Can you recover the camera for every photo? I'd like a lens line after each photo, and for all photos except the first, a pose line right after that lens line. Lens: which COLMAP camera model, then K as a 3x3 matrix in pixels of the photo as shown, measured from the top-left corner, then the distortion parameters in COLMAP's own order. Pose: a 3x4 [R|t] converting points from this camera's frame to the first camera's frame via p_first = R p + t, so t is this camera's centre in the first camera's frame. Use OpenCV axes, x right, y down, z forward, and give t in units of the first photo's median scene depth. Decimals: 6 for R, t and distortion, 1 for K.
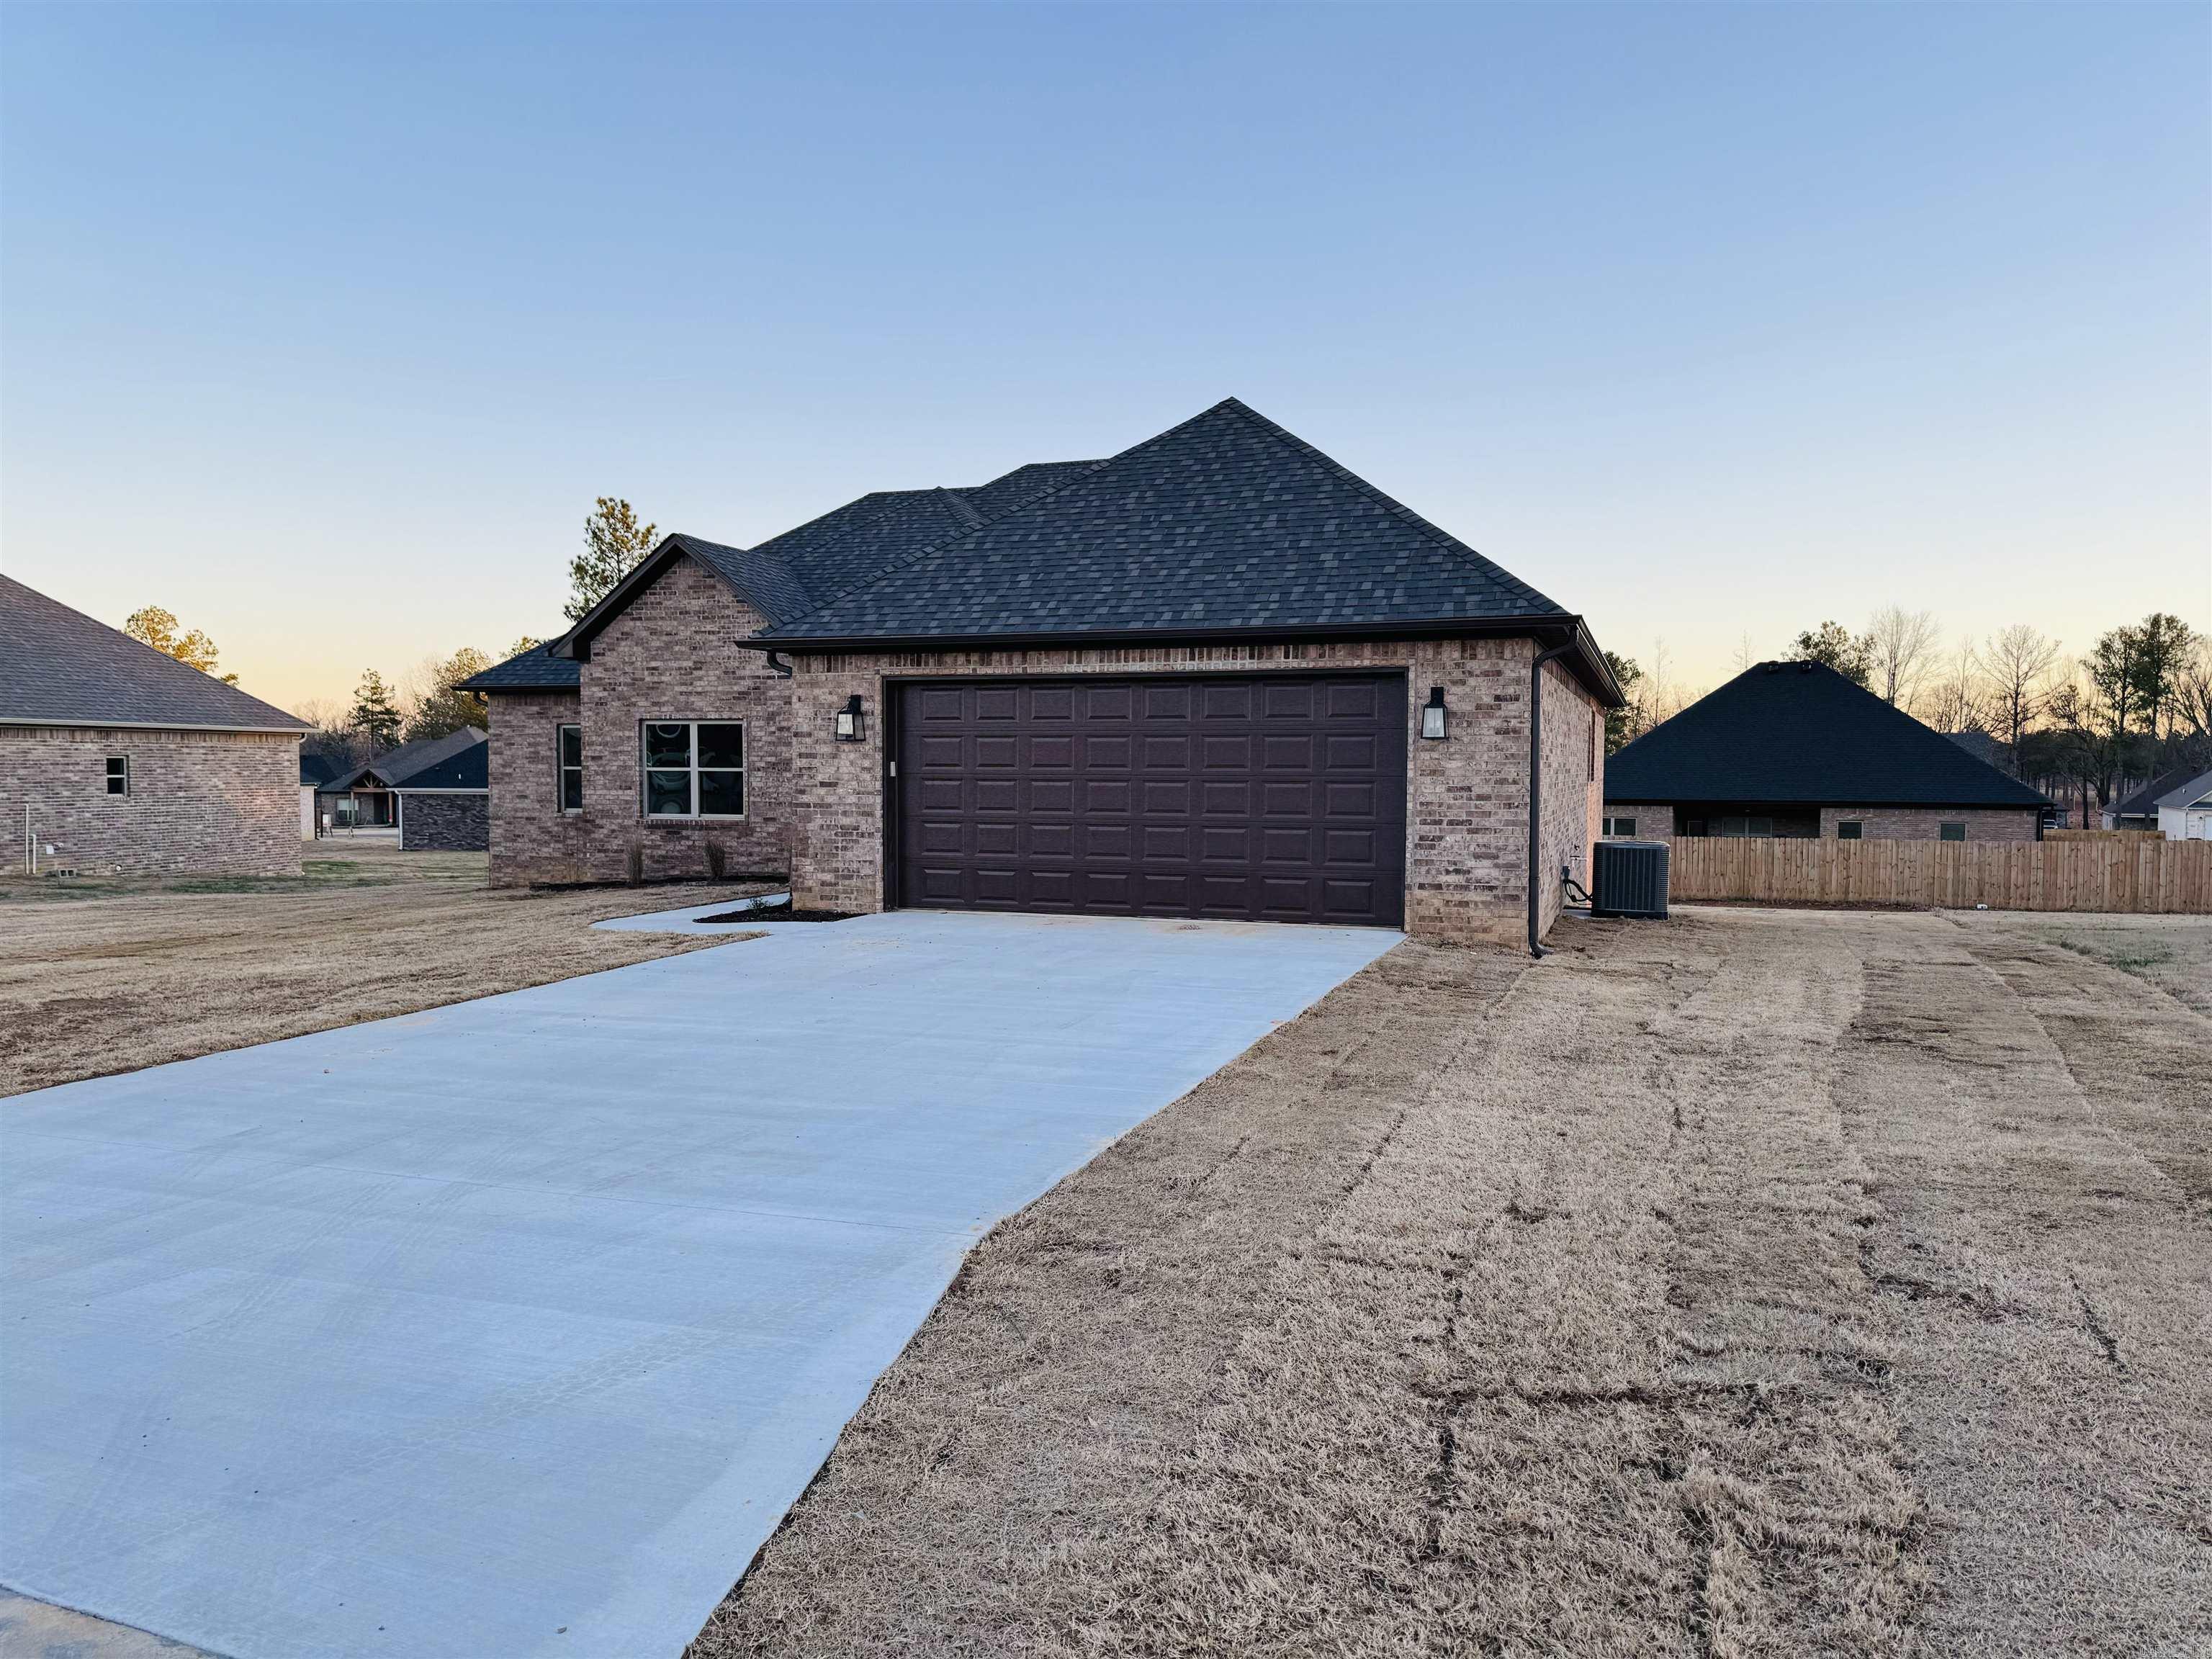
lens RADIAL K [[1530.3, 0, 1107.0], [0, 1530.3, 827.7], [0, 0, 1]] dist [0.040449, -0.015120]
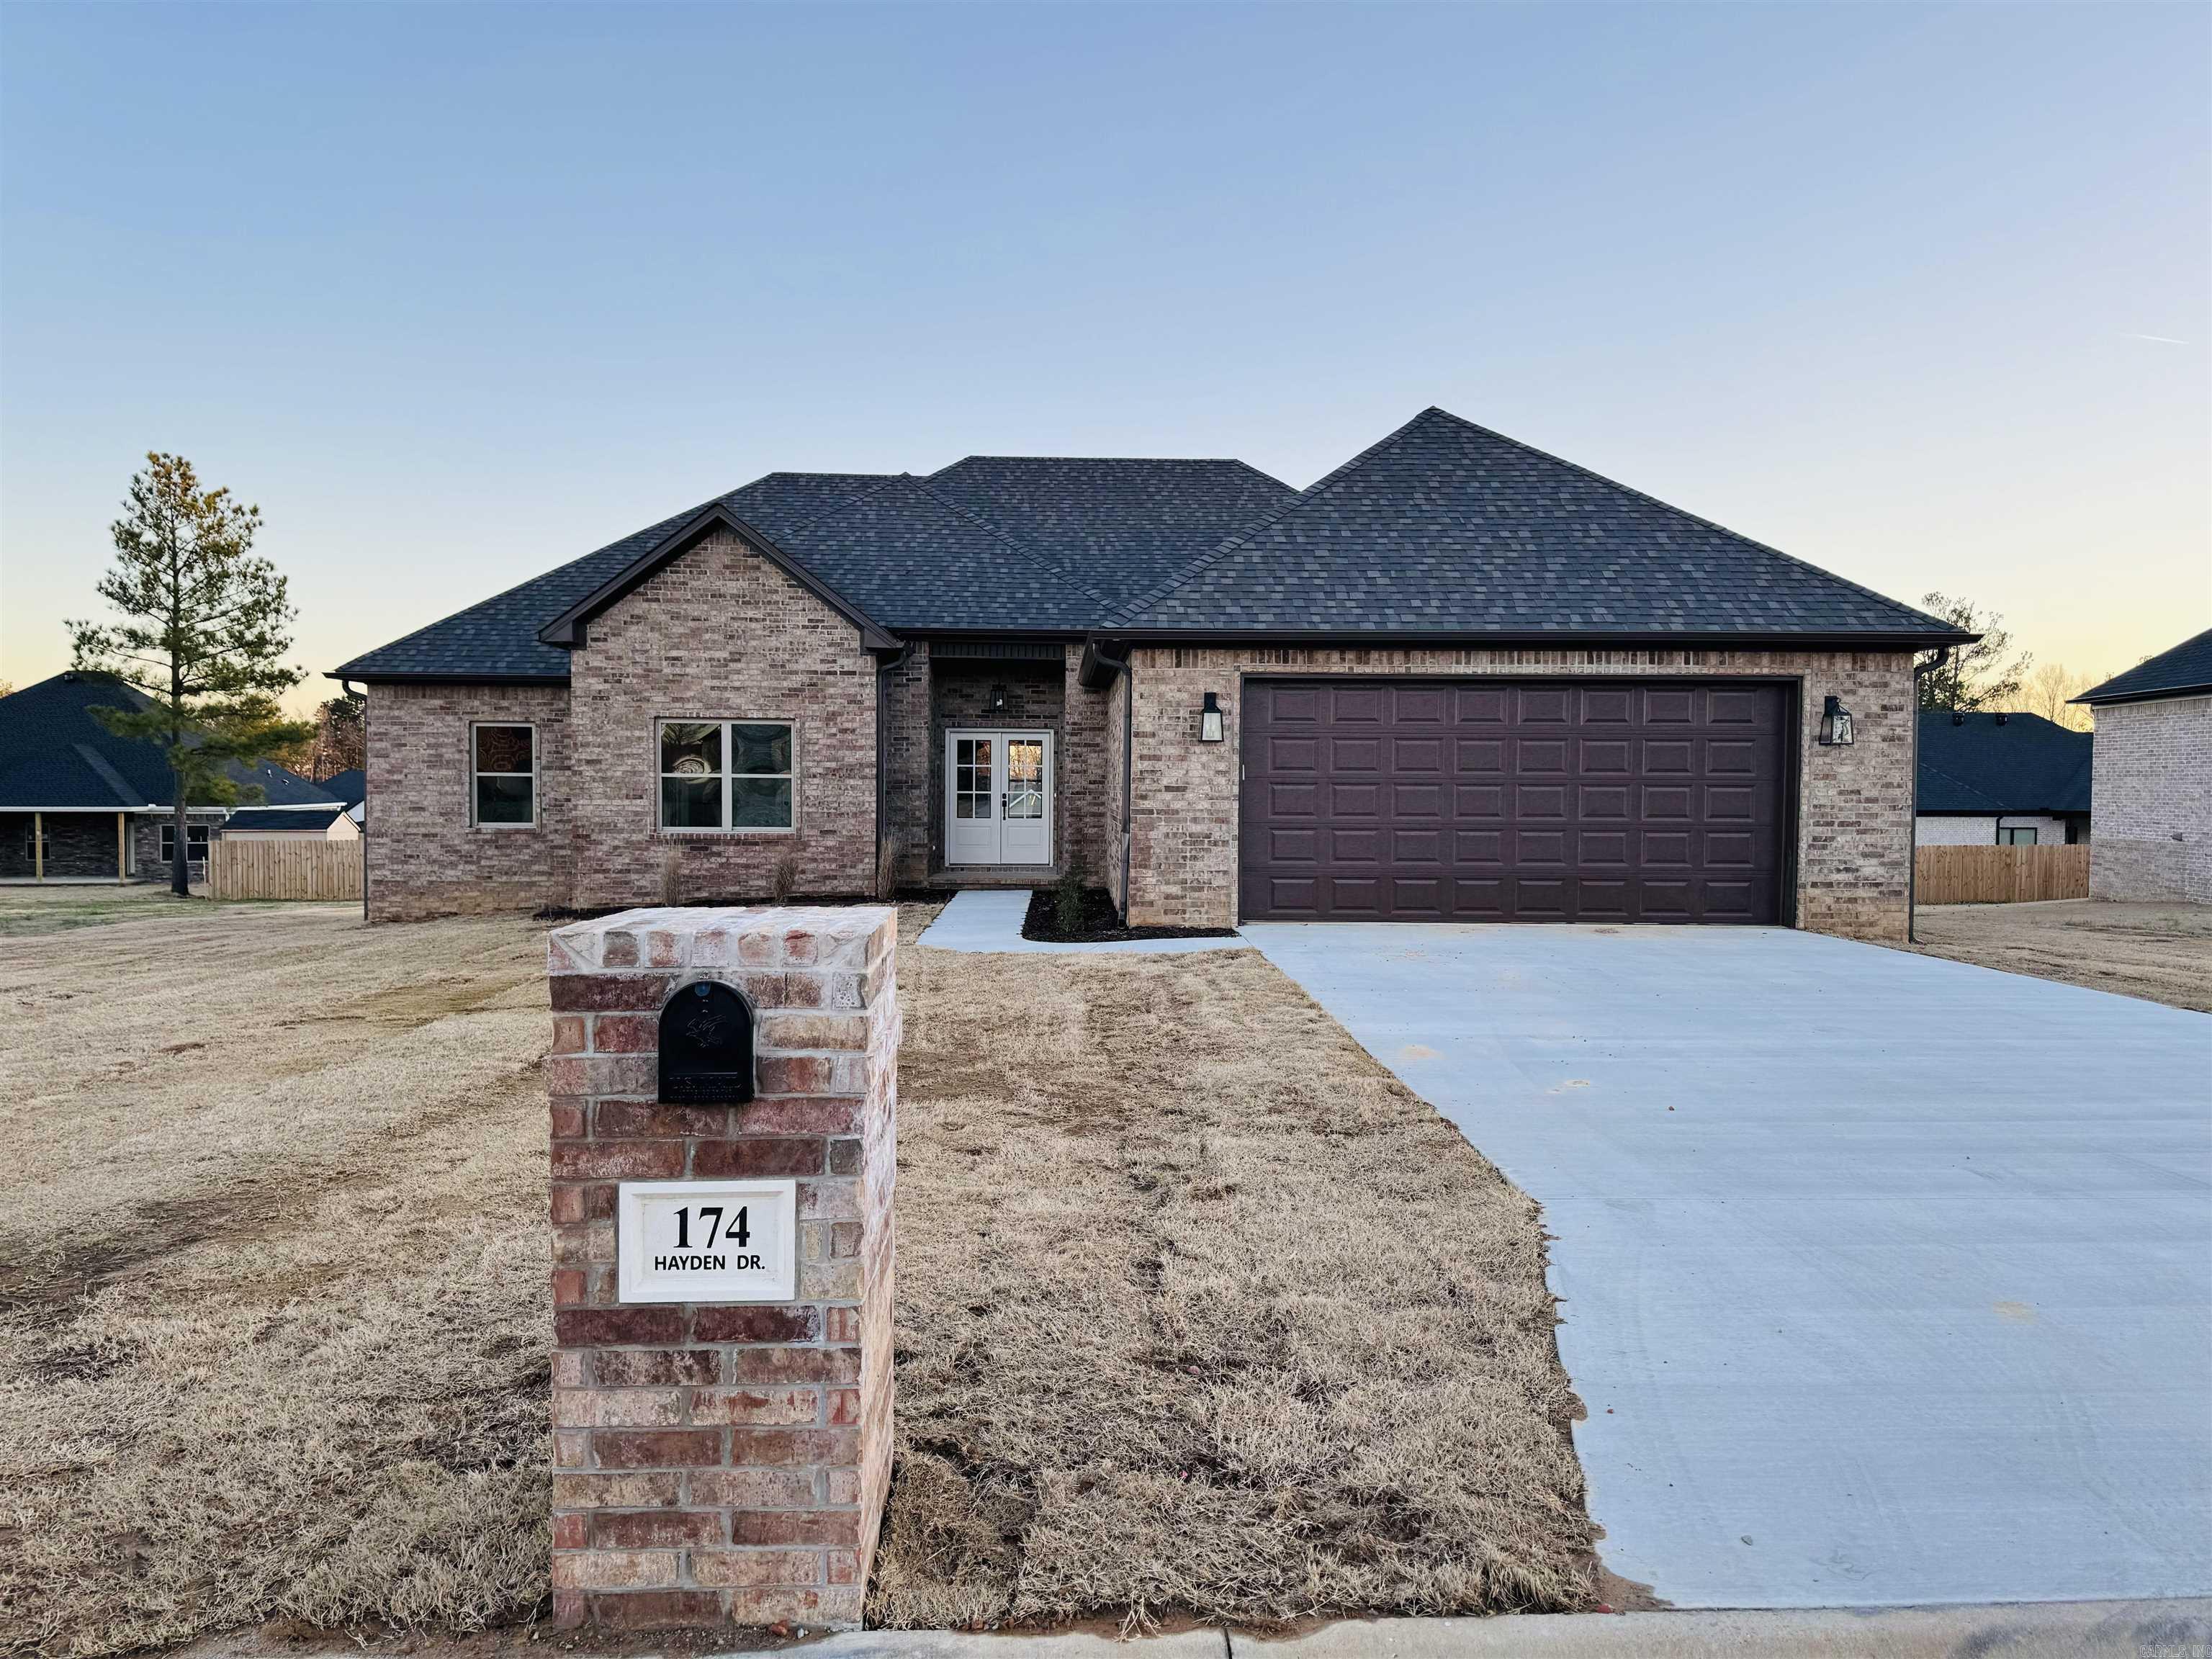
lens RADIAL K [[1530.3, 0, 1109.1], [0, 1530.3, 825.4], [0, 0, 1]] dist [0.040449, -0.015120]
pose [[0.935517, -0.006446, 0.353223, -0.545760], [0.011052, 0.999878, -0.011024, 0.003363], [-0.353109, 0.014217, 0.935474, 0.158066]]
